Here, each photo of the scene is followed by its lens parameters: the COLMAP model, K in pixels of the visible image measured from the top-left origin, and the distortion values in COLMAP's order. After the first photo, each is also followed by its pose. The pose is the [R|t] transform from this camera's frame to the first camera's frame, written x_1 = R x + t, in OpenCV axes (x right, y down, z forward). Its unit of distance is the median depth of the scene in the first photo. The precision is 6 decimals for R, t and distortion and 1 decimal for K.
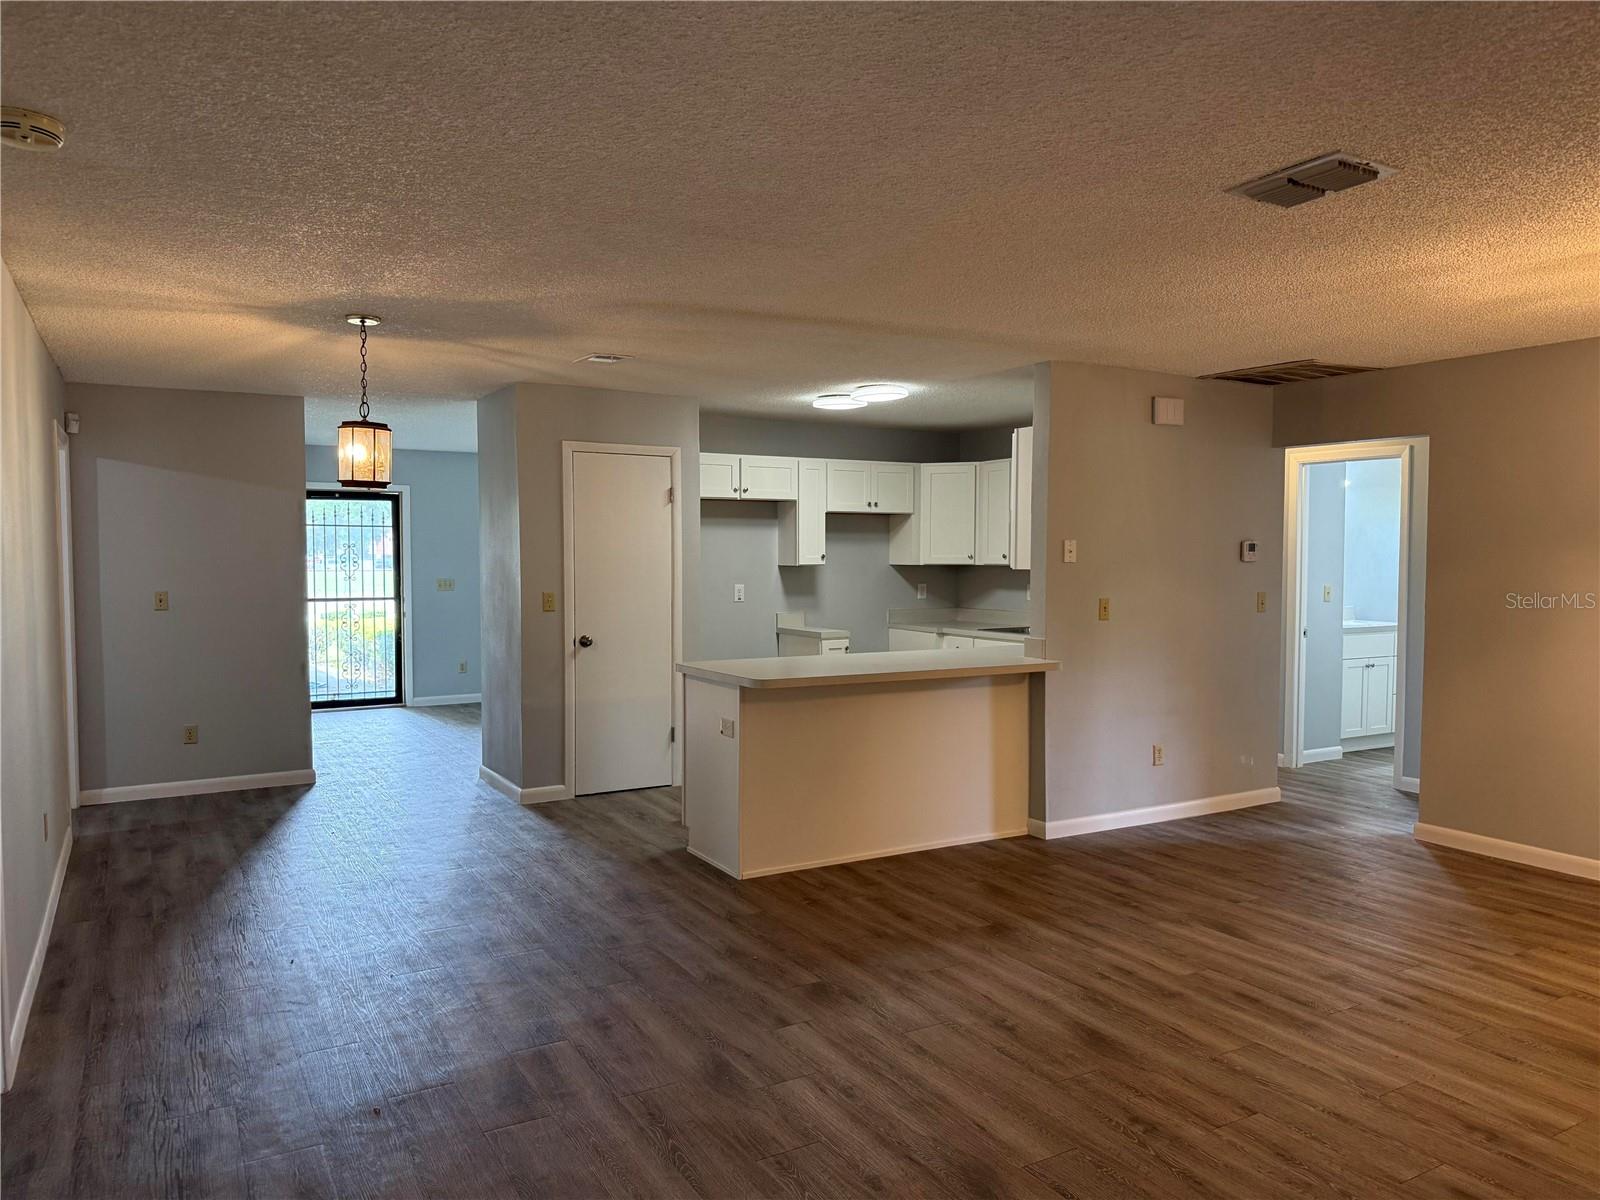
lens RADIAL K [[1136.2, 0, 789.9], [0, 1136.2, 596.9], [0, 0, 1]] dist [0.081321, -0.098593]
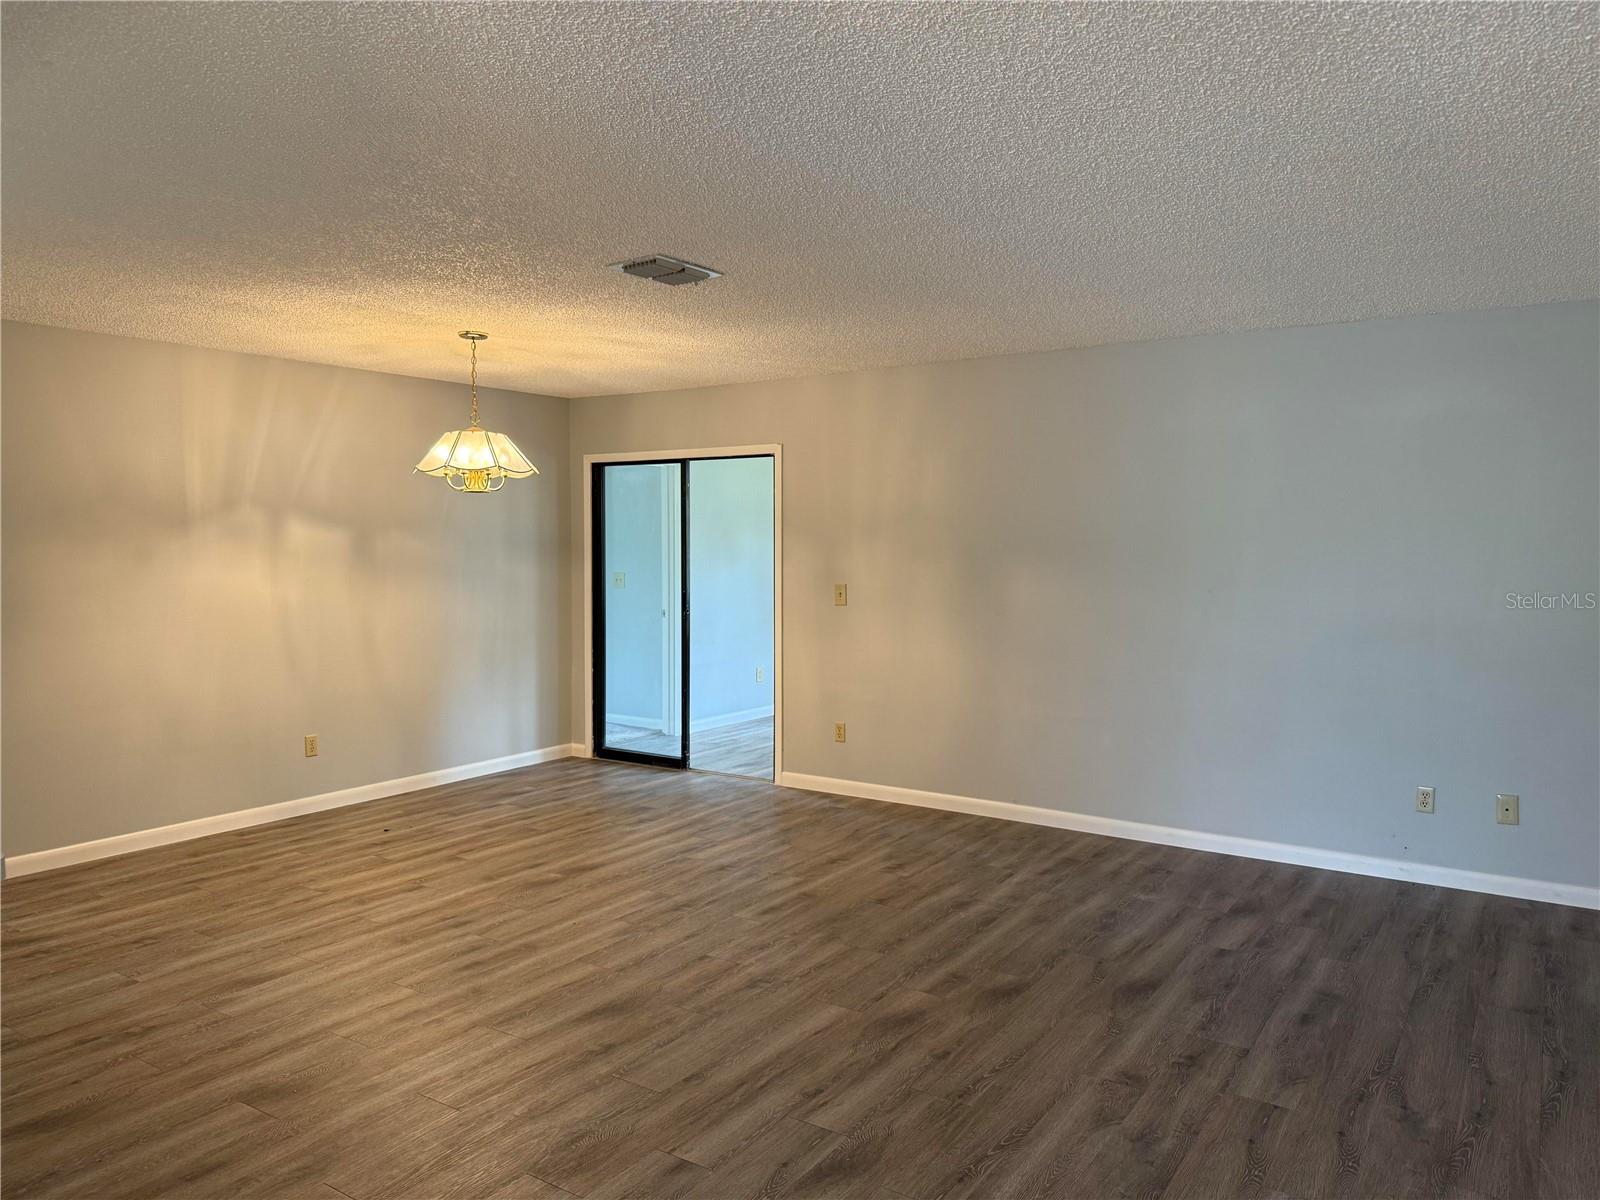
lens RADIAL K [[1138.6, 0, 826.7], [0, 1138.6, 604.2], [0, 0, 1]] dist [0.036644, -0.080431]
pose [[-0.468216, -0.048995, 0.882255, -0.602745], [0.036147, 0.996564, 0.074526, -0.042926], [-0.882874, 0.066785, -0.464836, 1.075058]]
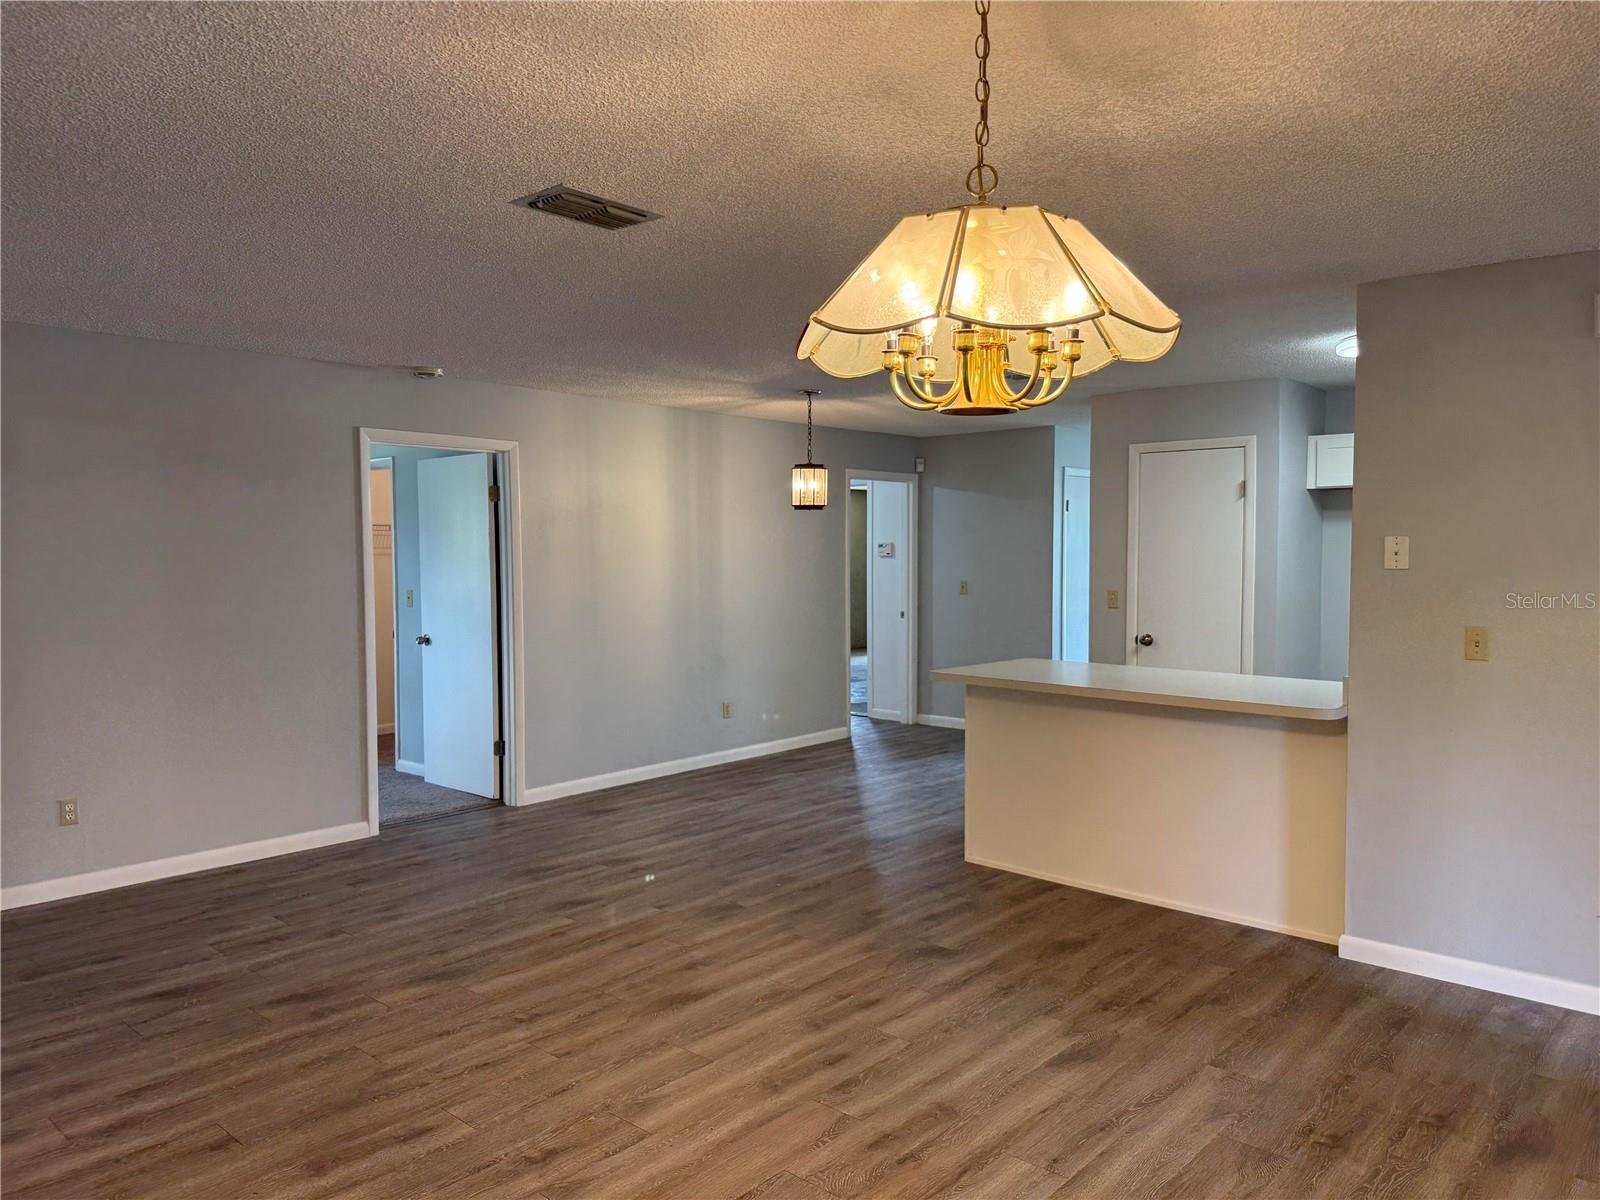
lens RADIAL K [[1108.1, 0, 781.7], [0, 1108.1, 605.3], [0, 0, 1]] dist [0.083914, -0.108515]
pose [[0.309417, 0.048635, -0.949682, 1.080537], [-0.039087, 0.998498, 0.038400, -0.028382], [0.950123, 0.025239, 0.310853, 0.626754]]
